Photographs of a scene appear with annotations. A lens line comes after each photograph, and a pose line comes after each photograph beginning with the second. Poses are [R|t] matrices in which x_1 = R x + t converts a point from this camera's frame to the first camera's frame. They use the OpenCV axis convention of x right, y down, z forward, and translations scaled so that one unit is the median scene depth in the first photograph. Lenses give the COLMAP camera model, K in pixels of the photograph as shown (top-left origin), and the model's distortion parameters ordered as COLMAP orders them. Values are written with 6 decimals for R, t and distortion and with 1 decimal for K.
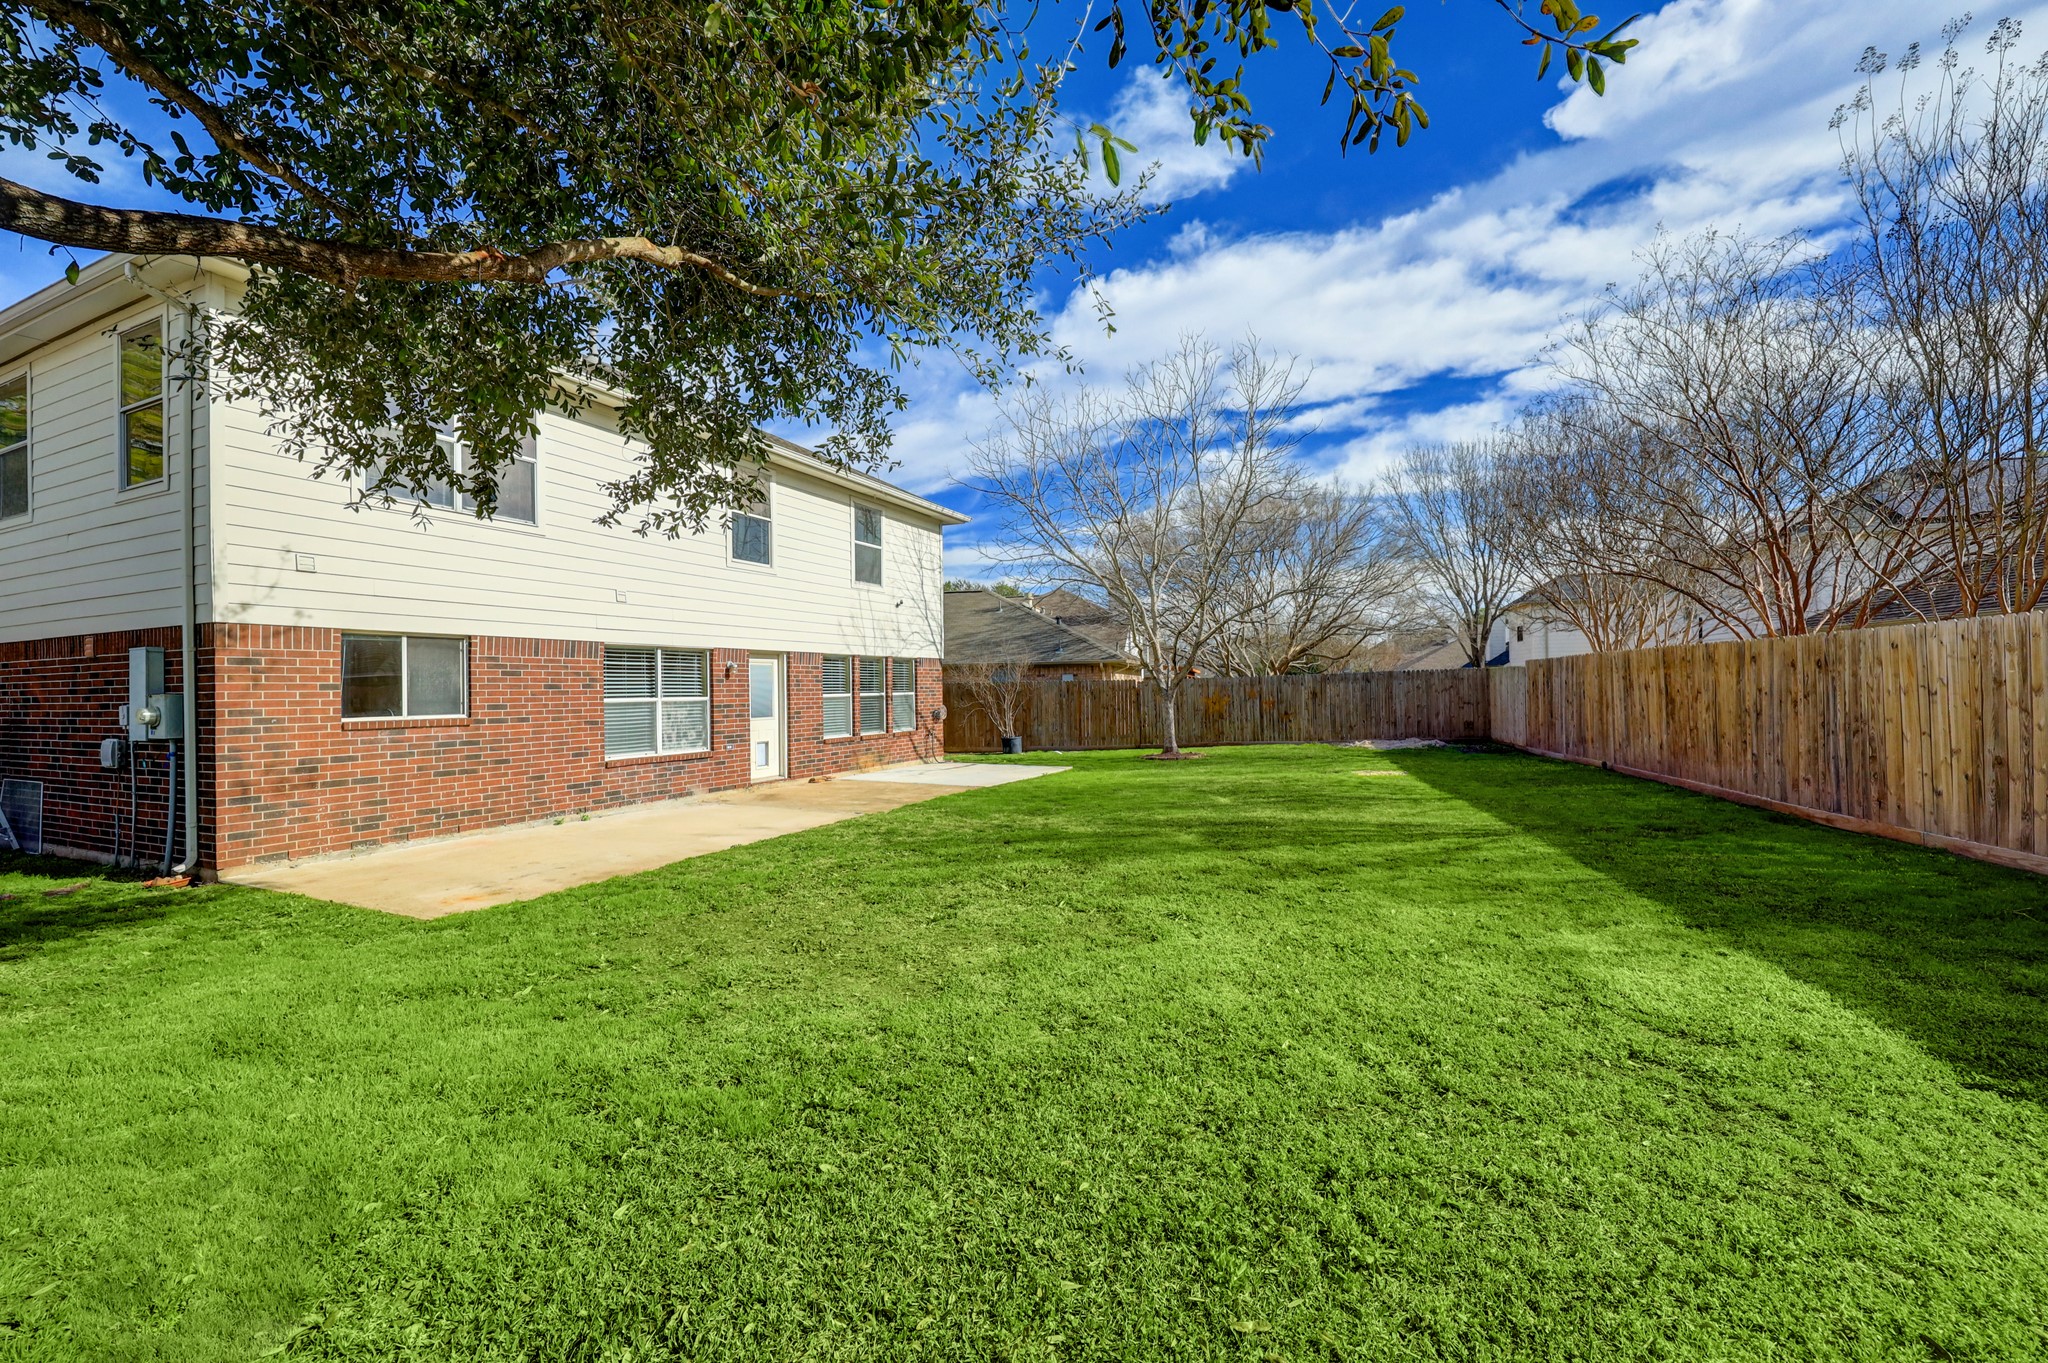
lens RADIAL K [[845.7, 0, 1018.2], [0, 845.7, 684.6], [0, 0, 1]] dist [0.001644, -0.000007]
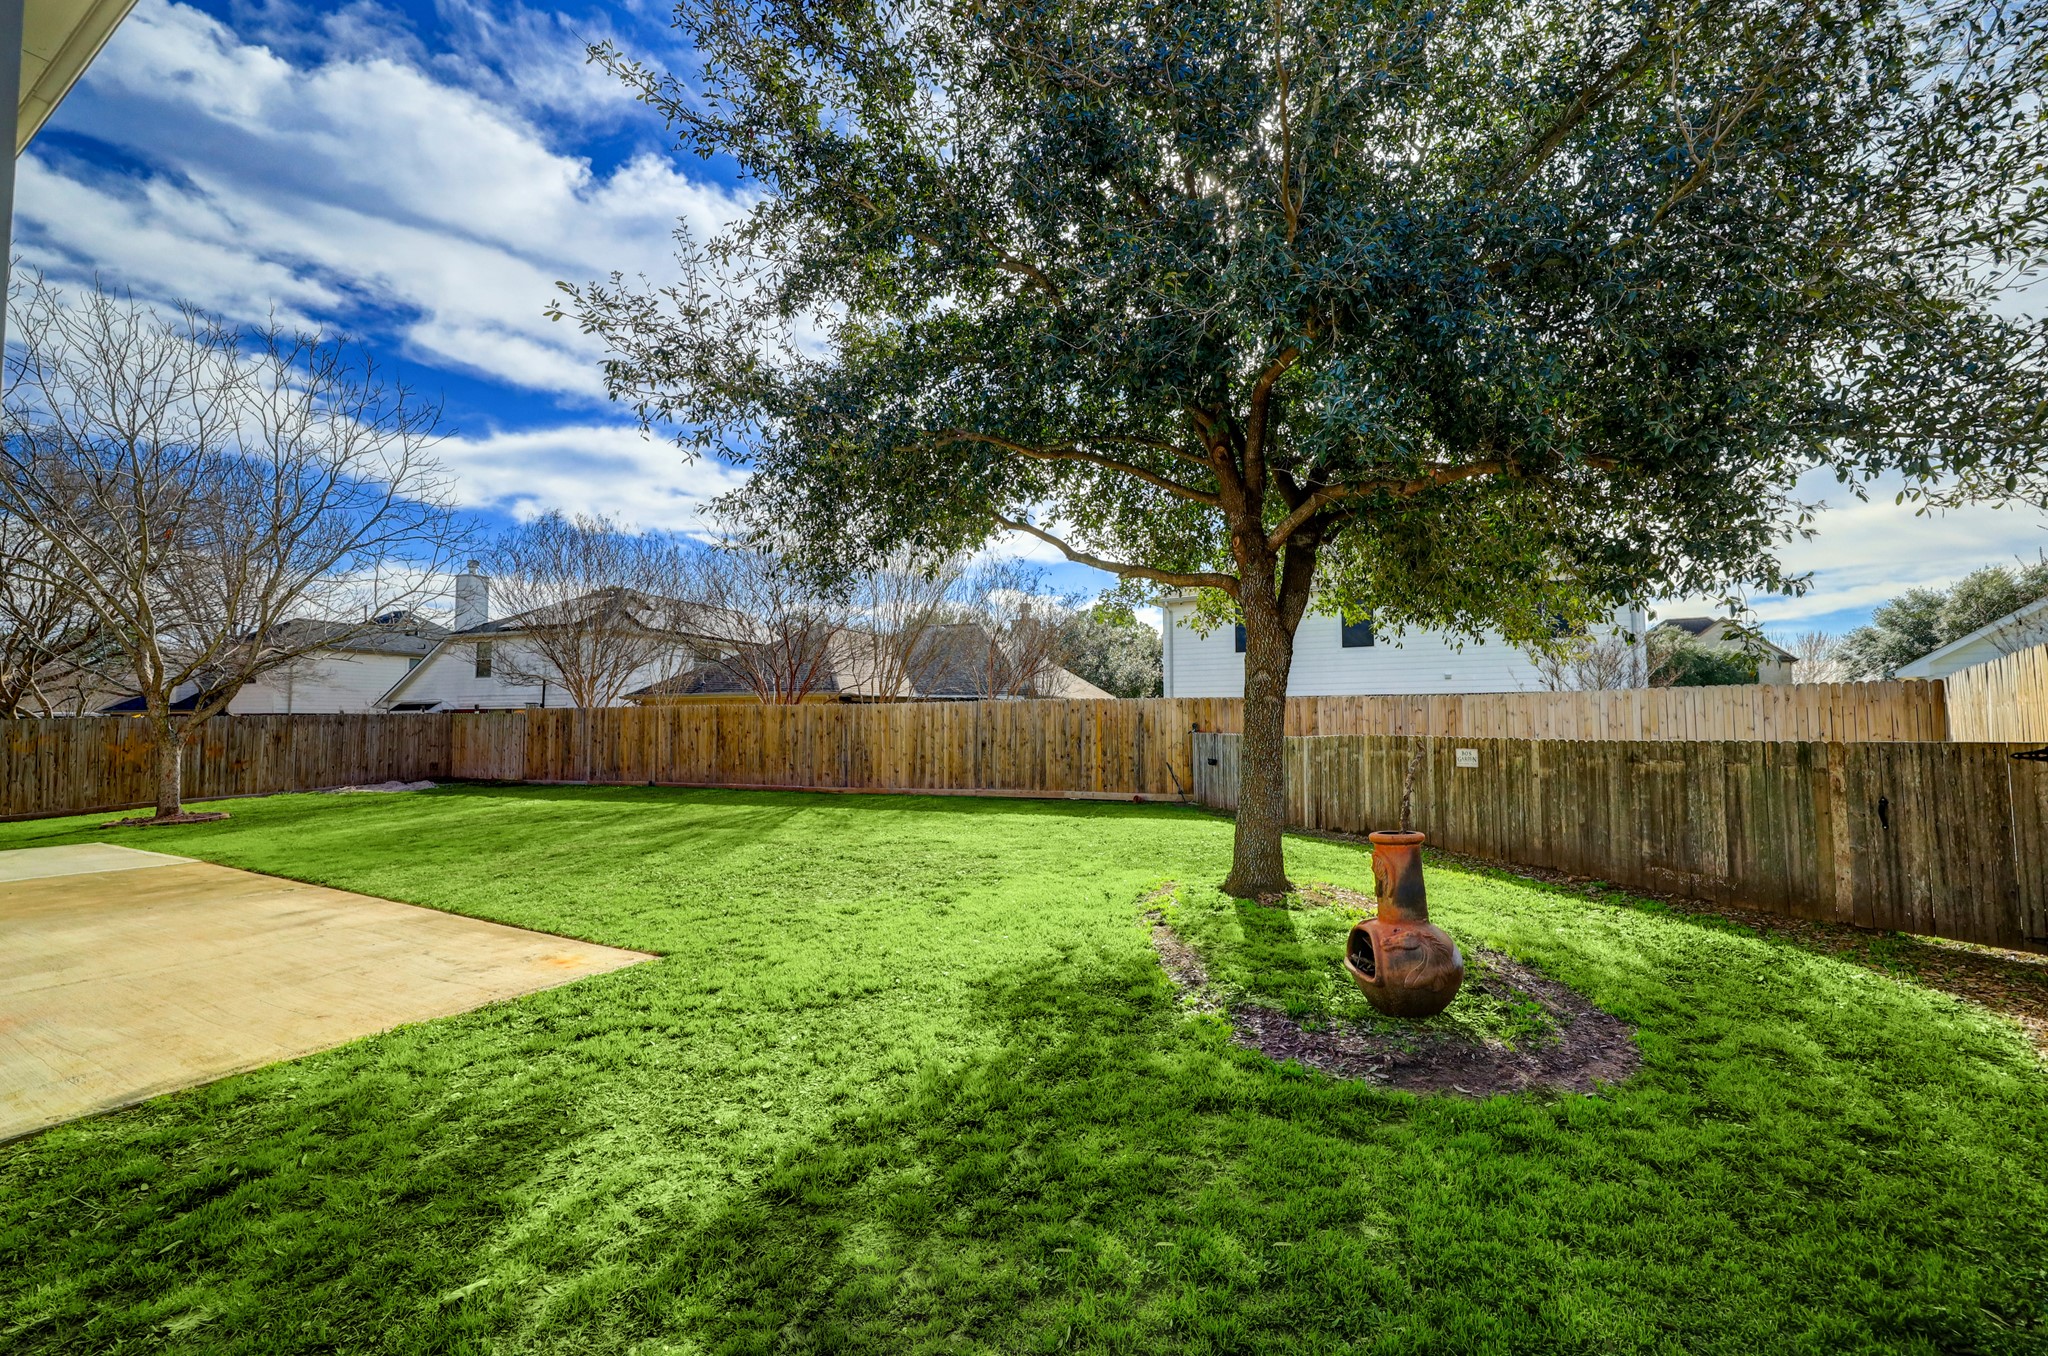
lens RADIAL K [[845.7, 0, 1018.2], [0, 845.7, 681.1], [0, 0, 1]] dist [0.001644, -0.000007]
pose [[0.091123, 0.064635, 0.993740, -0.721281], [-0.001841, 0.997901, -0.064737, 0.011886], [-0.995838, 0.004070, 0.091051, 0.248528]]
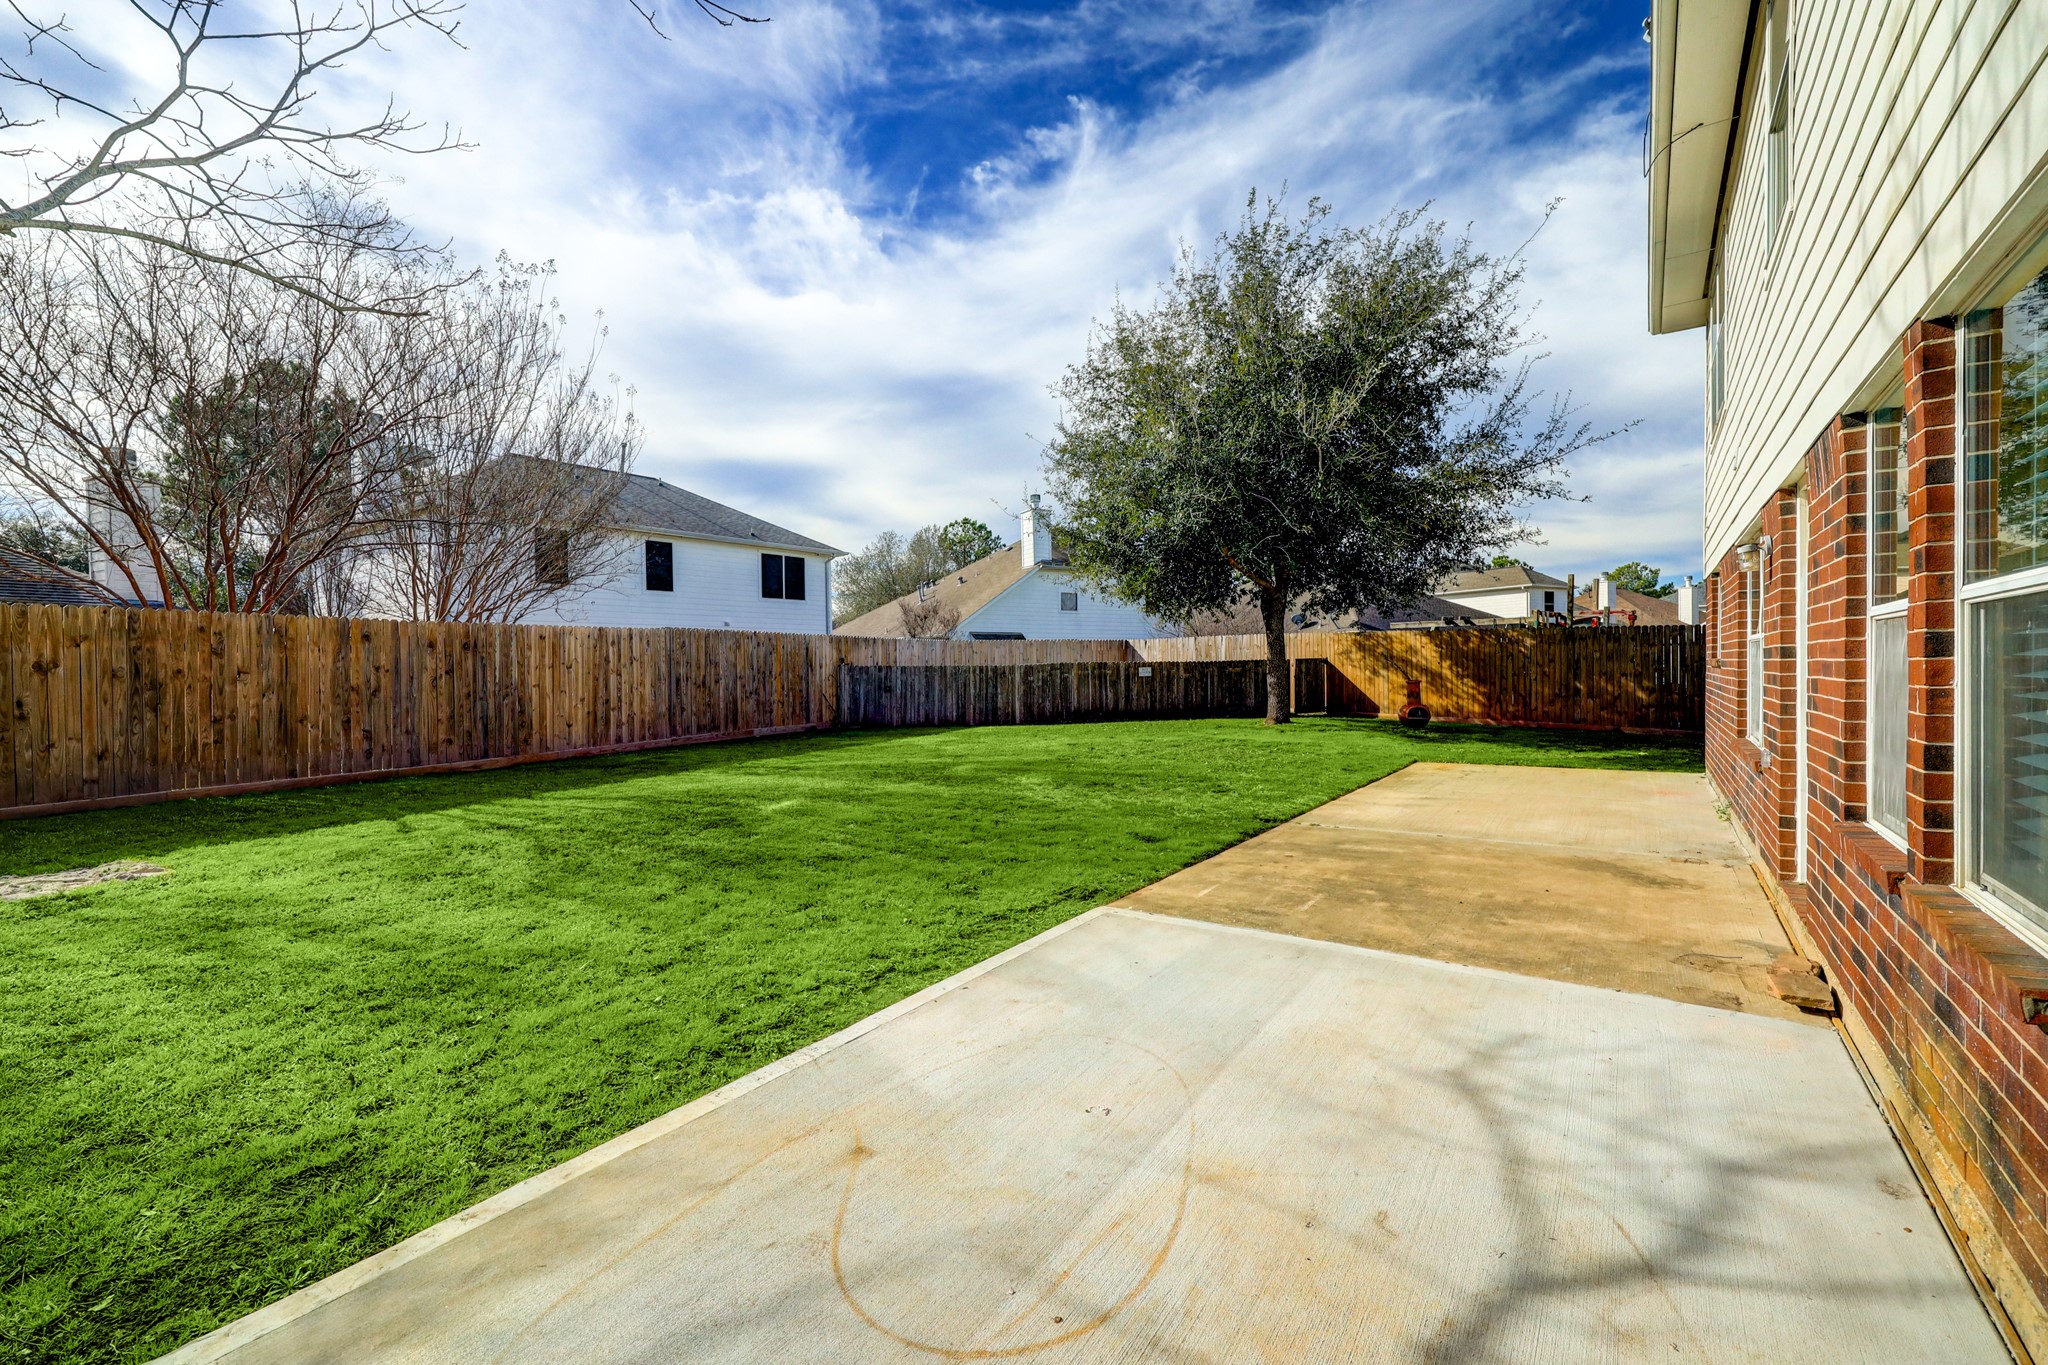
lens RADIAL K [[845.7, 0, 1018.2], [0, 845.7, 685.6], [0, 0, 1]] dist [0.001644, -0.000007]
pose [[-0.980558, 0.023212, 0.194850, -0.072442], [0.026838, 0.999512, 0.015989, 0.023929], [-0.194384, 0.020908, -0.980703, 1.343707]]
